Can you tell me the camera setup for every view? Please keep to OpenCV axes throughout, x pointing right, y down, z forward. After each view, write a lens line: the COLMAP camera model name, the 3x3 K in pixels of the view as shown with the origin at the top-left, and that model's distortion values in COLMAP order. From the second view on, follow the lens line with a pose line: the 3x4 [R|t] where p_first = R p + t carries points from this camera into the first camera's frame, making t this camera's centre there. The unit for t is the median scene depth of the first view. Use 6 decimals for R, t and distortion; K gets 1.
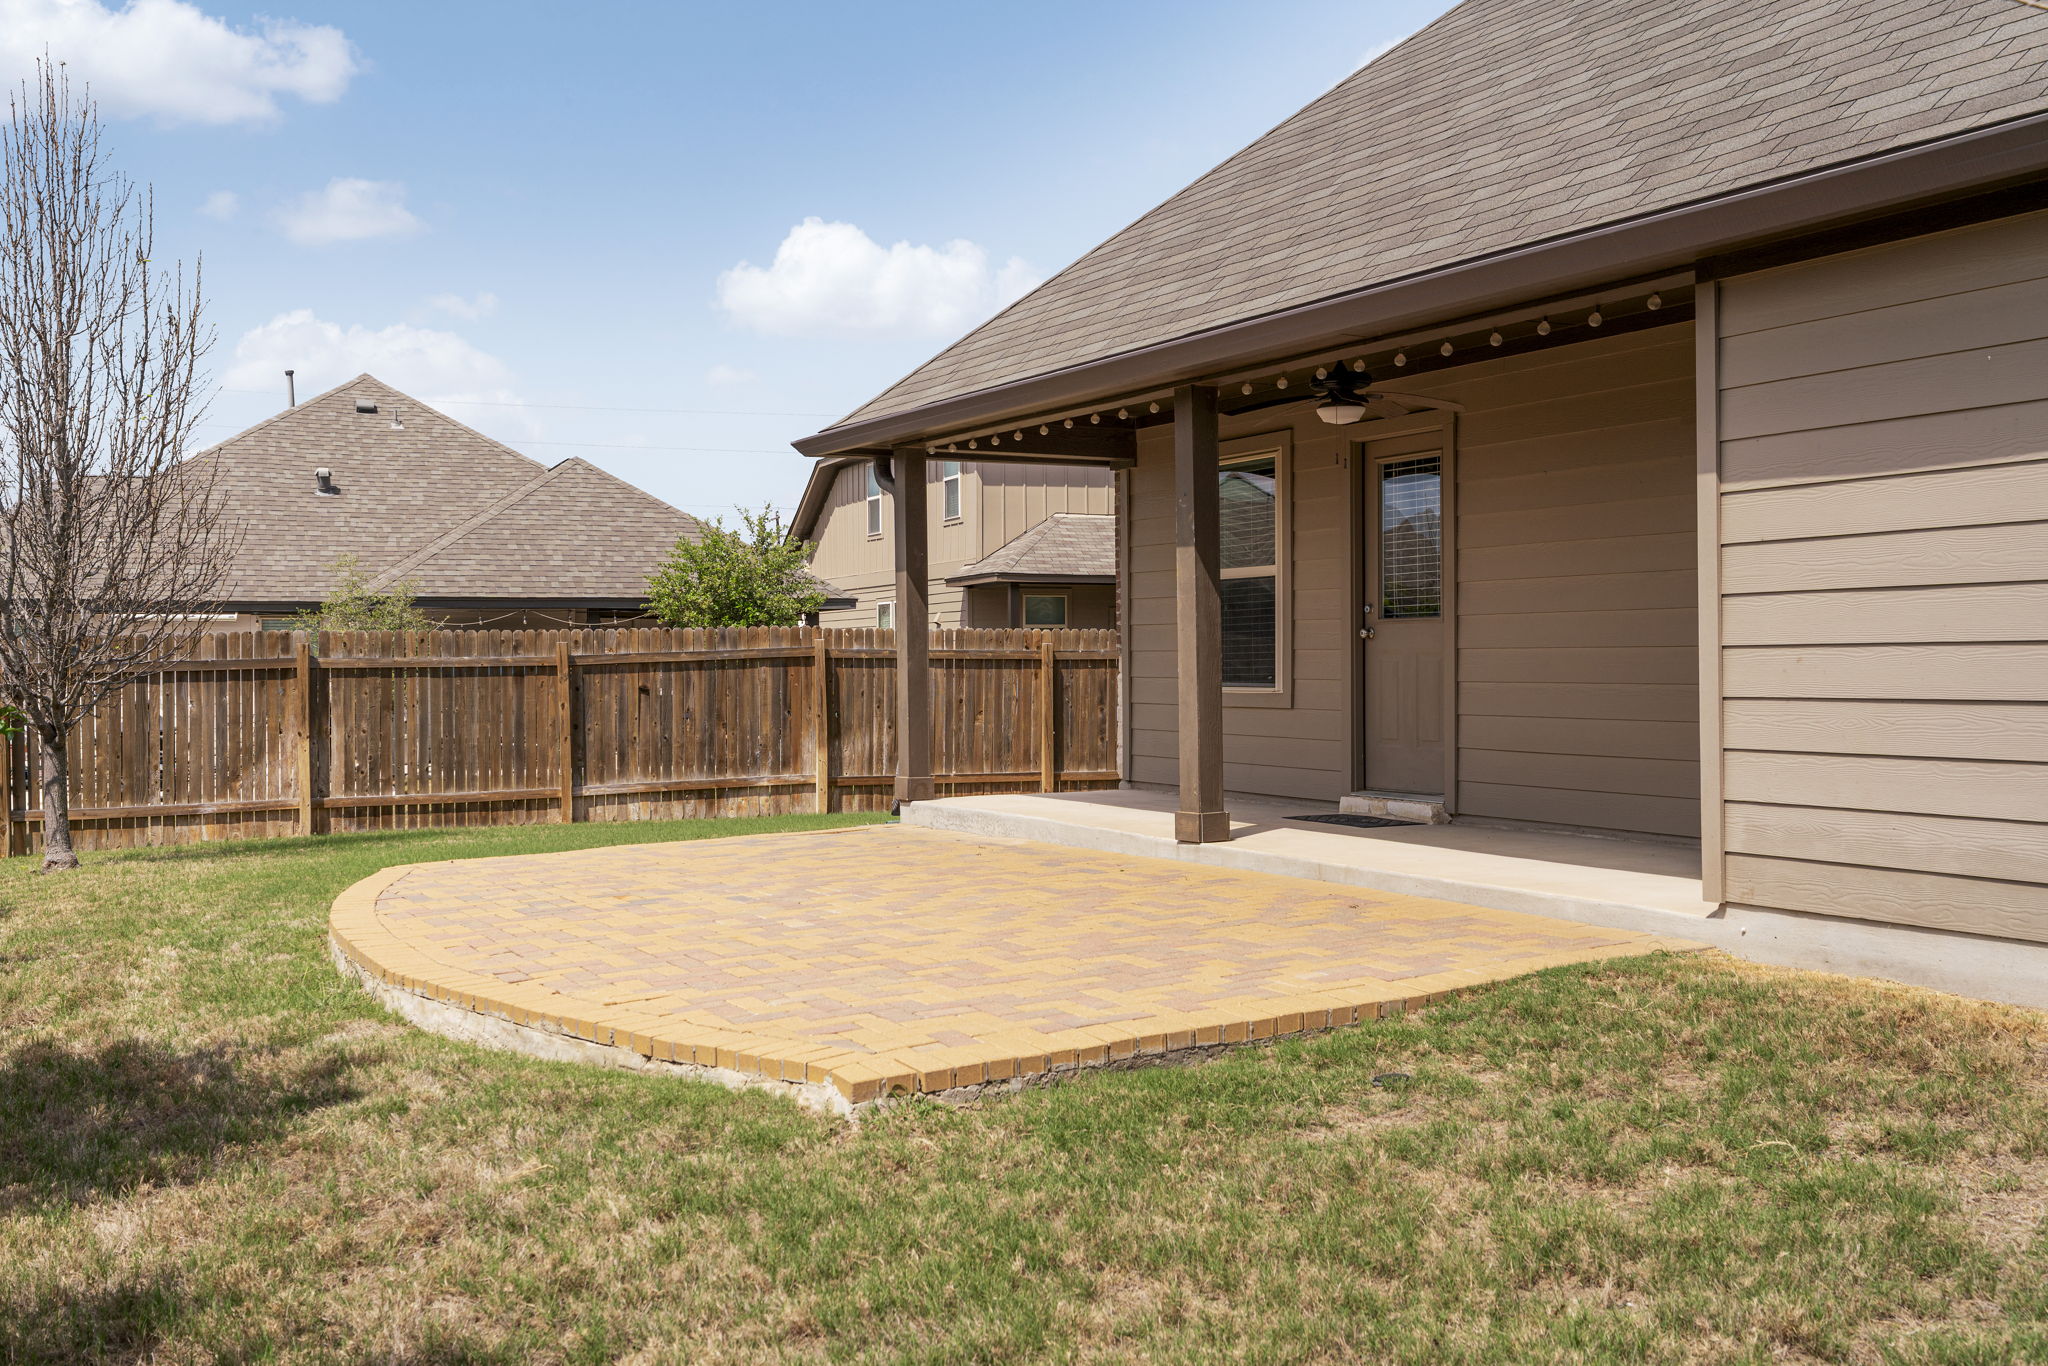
lens RADIAL K [[1815.8, 0, 1023.7], [0, 1815.8, 678.8], [0, 0, 1]] dist [-0.004174, -0.003312]
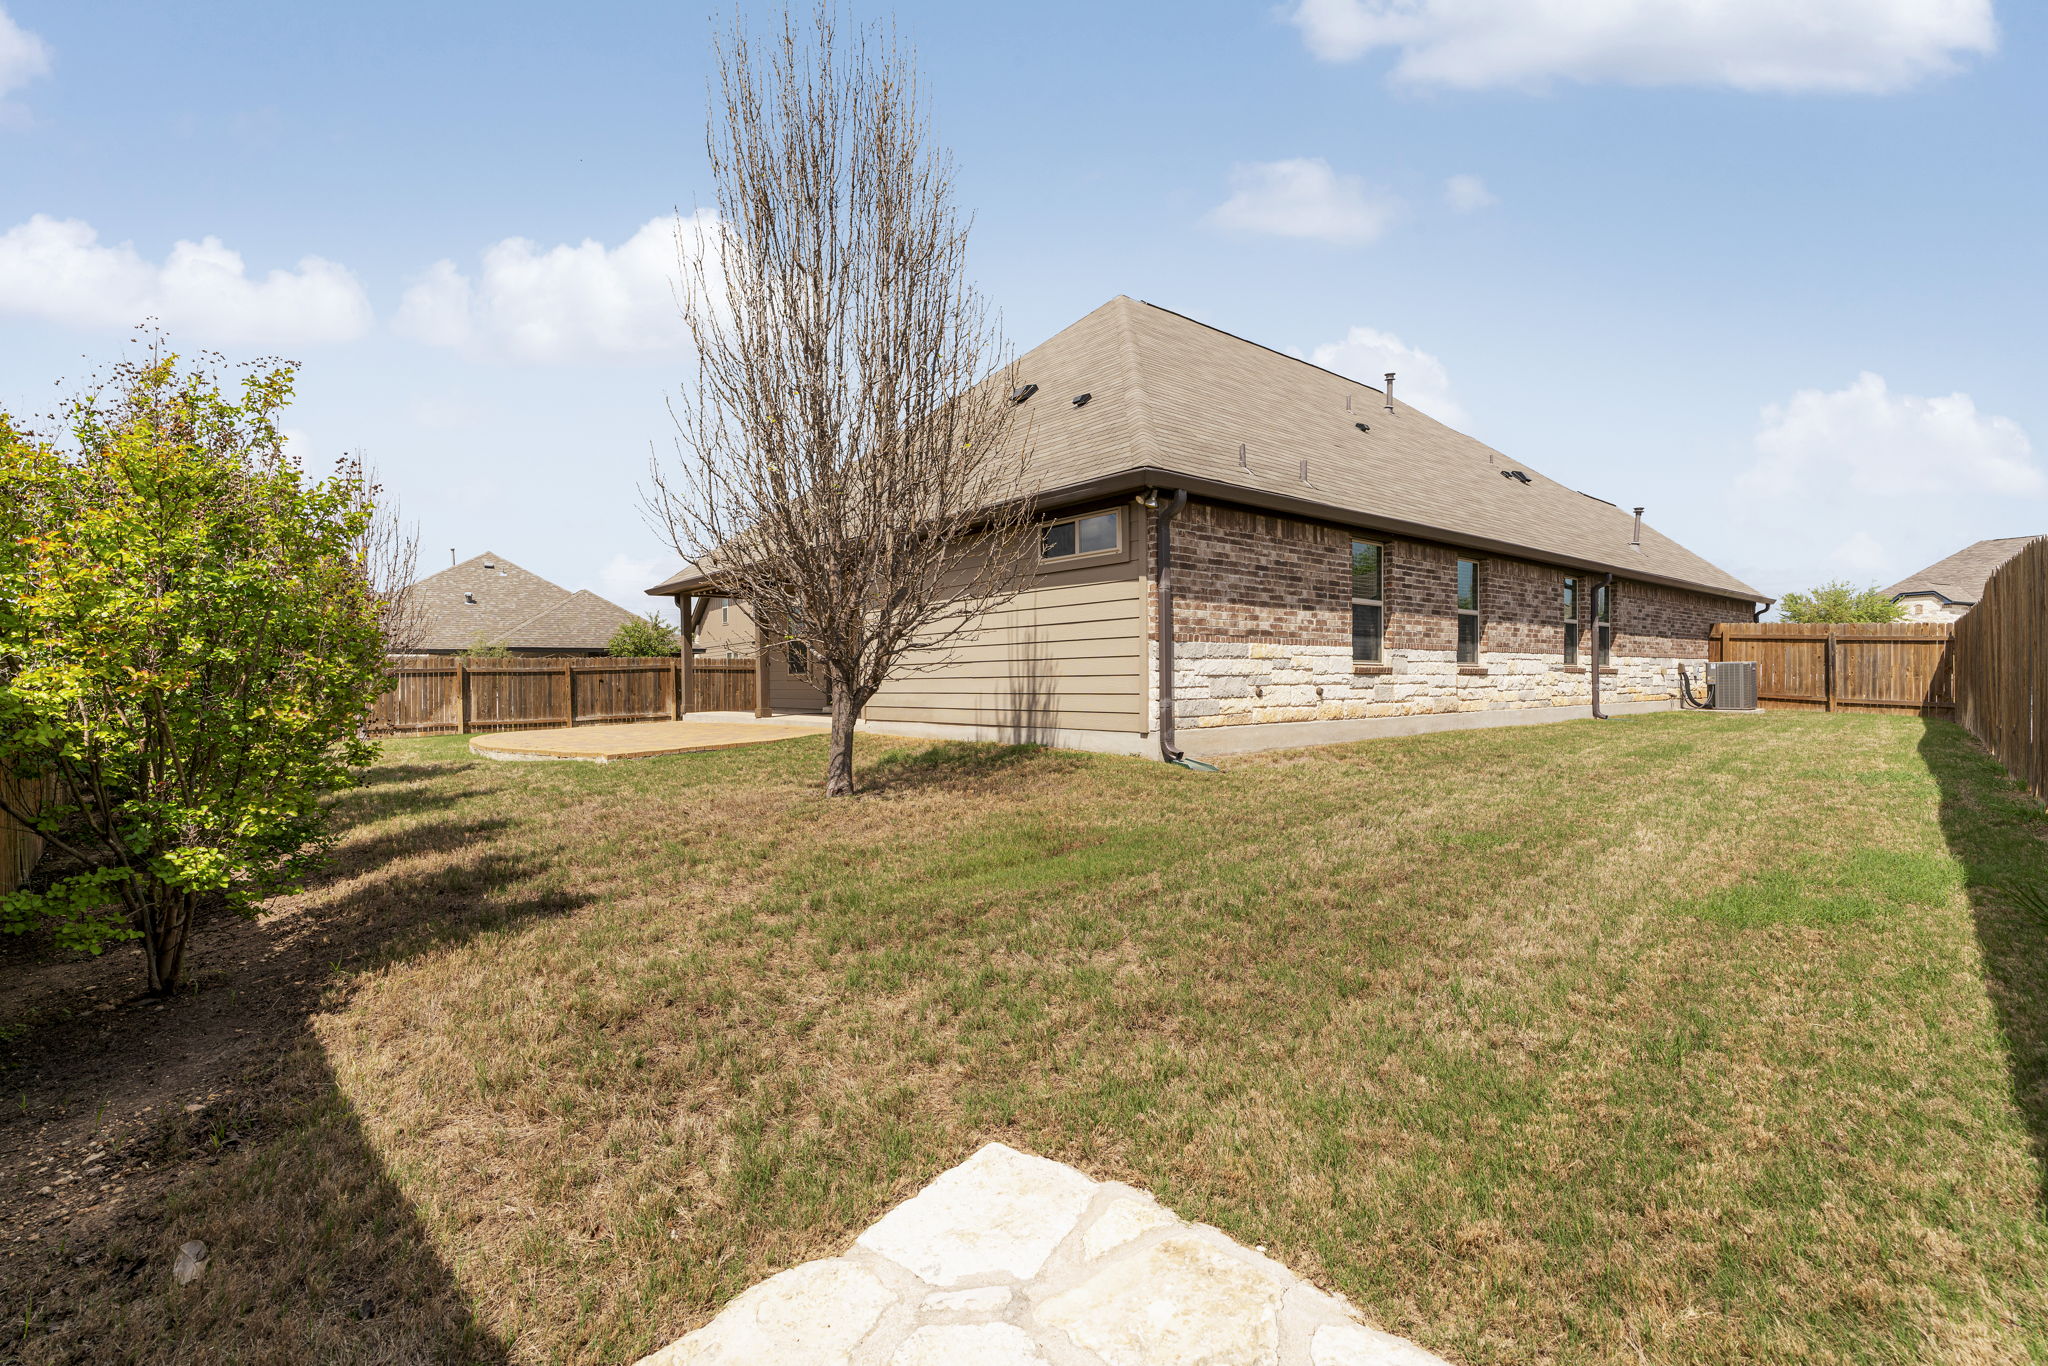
lens RADIAL K [[926.4, 0, 1024.4], [0, 926.4, 682.4], [0, 0, 1]] dist [0.000596, 0.000373]
pose [[0.985415, -0.004819, 0.170099, 0.164130], [0.007649, 0.999843, -0.015985, 0.034162], [-0.169996, 0.017053, 0.985297, -0.419361]]
